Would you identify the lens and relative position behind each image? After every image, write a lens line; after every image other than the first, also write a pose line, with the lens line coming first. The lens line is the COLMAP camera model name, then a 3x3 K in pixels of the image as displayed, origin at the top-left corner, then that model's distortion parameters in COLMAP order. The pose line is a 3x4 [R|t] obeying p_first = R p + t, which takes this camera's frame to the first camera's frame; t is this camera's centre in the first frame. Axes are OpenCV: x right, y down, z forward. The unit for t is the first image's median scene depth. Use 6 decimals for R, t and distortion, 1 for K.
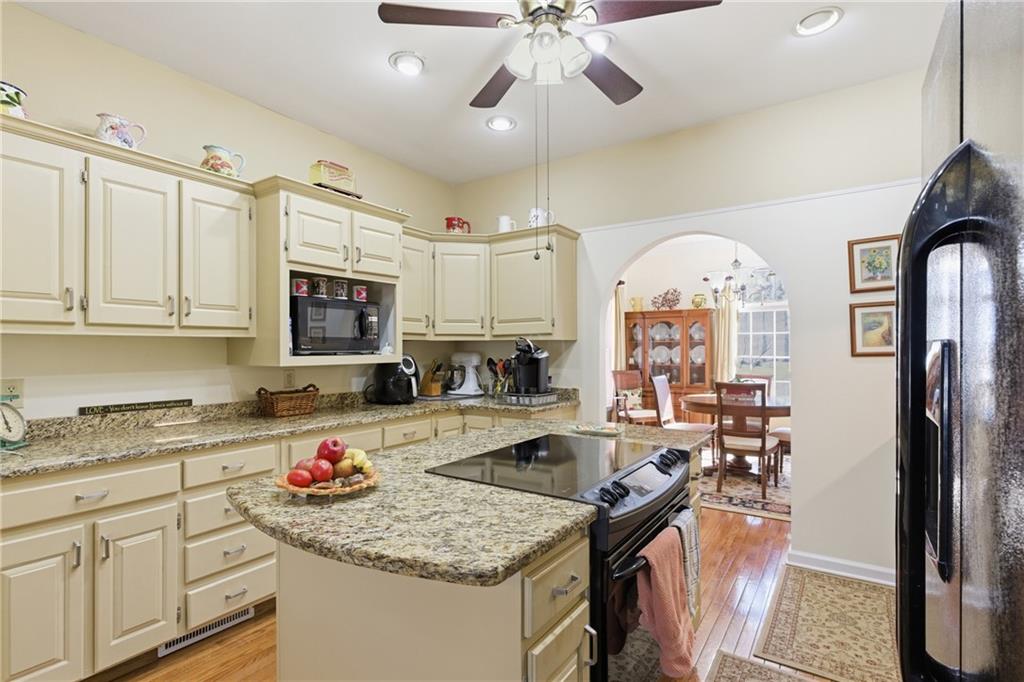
lens RADIAL K [[485.7, 0, 511.1], [0, 485.7, 346.1], [0, 0, 1]] dist [-0.002484, 0.000065]
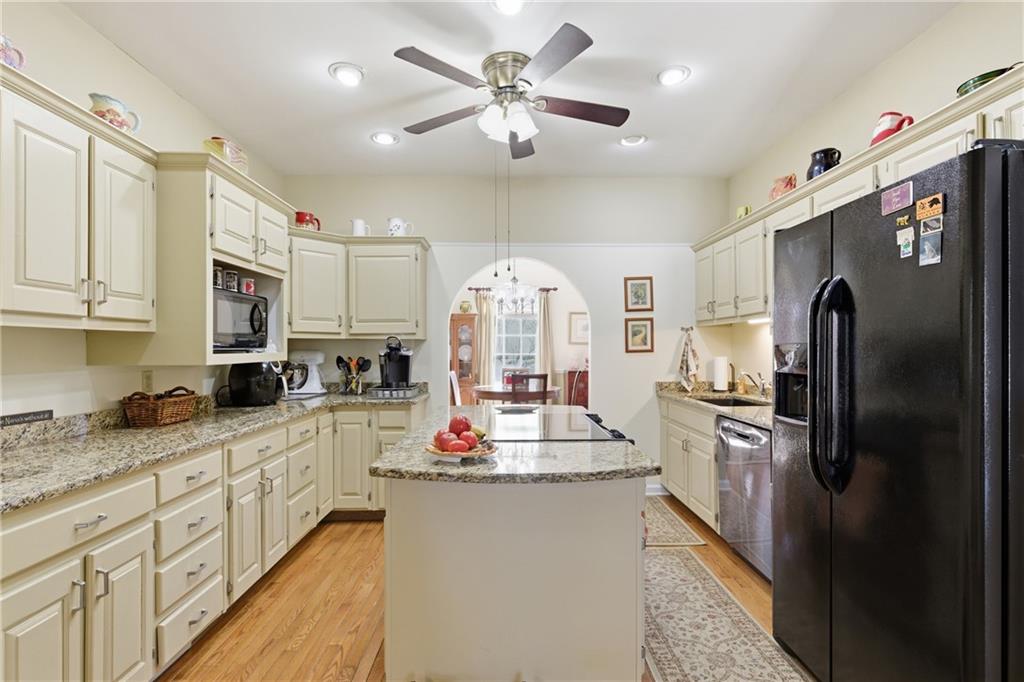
lens RADIAL K [[485.7, 0, 508.8], [0, 485.7, 346.7], [0, 0, 1]] dist [-0.002484, 0.000065]
pose [[0.819746, 0.003748, 0.572715, -0.491578], [-0.004384, 0.999990, -0.000269, 0.005016], [-0.572710, -0.002290, 0.819755, -0.053196]]
